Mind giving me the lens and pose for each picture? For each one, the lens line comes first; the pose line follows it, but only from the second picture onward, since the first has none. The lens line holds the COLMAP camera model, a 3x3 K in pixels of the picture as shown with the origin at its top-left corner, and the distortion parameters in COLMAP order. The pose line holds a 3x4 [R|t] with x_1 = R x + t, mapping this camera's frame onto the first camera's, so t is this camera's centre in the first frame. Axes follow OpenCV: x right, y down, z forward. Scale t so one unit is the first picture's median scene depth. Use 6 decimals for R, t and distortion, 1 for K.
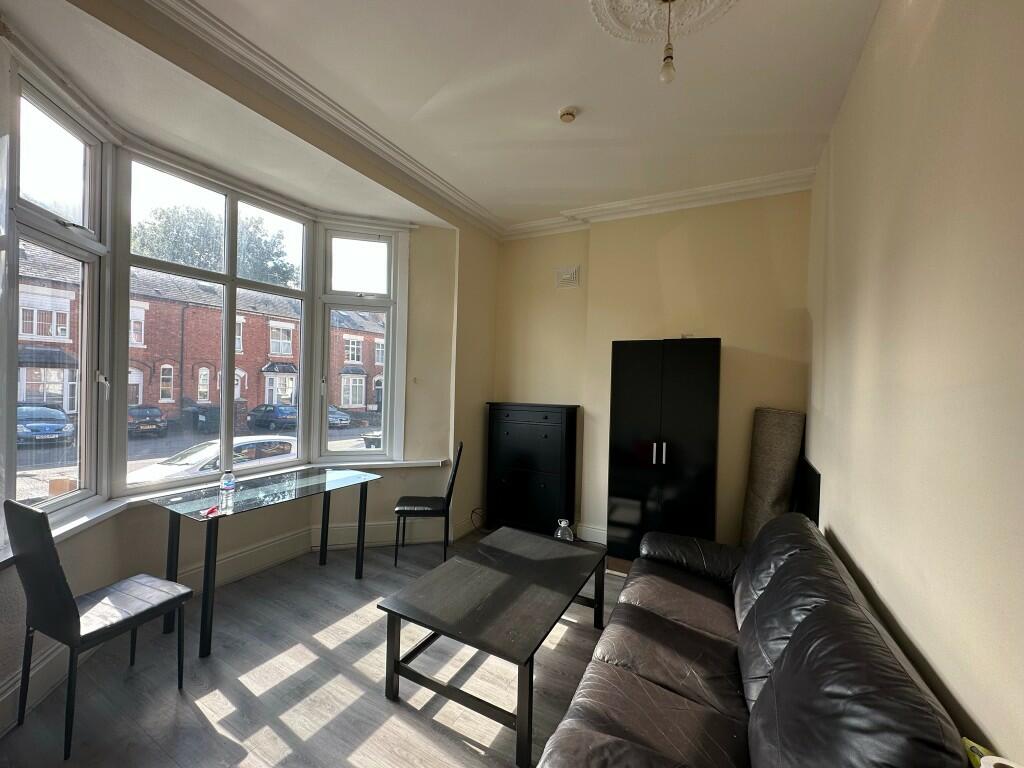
lens RADIAL K [[407.3, 0, 512.0], [0, 407.3, 384.0], [0, 0, 1]] dist [0.000257, 0.000182]
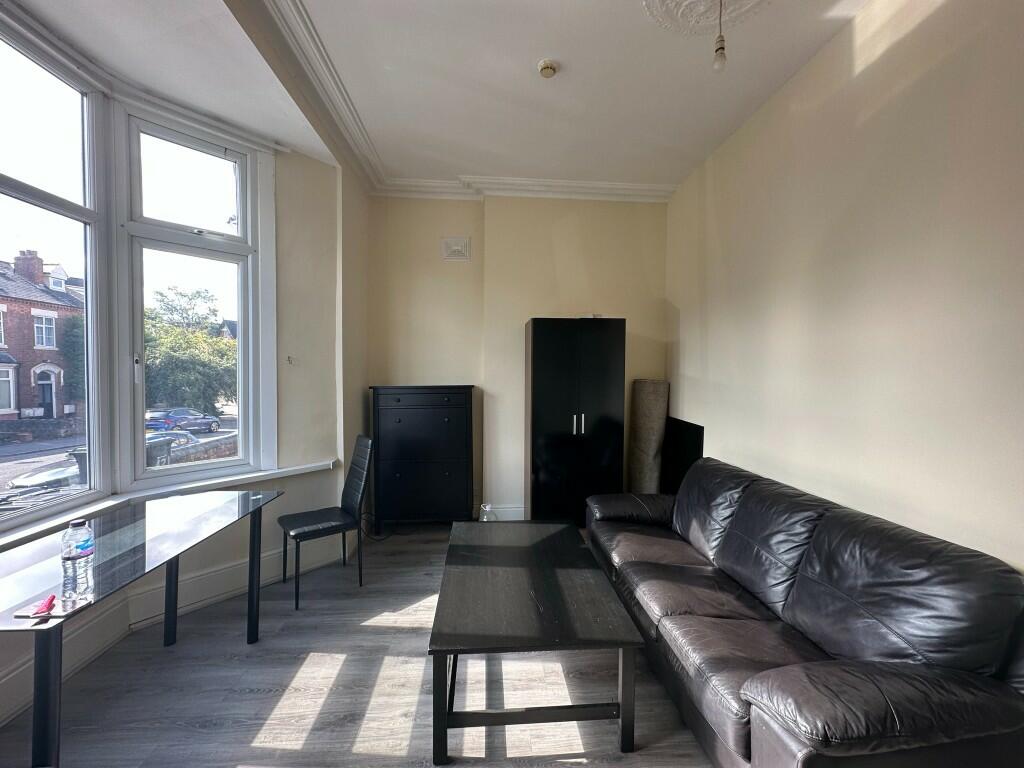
lens RADIAL K [[407.3, 0, 512.0], [0, 407.3, 384.0], [0, 0, 1]] dist [0.000257, 0.000182]
pose [[0.846325, -0.038030, 0.531308, -0.312534], [0.020685, 0.999042, 0.038561, 0.016236], [-0.532265, -0.021645, 0.846301, 0.161851]]
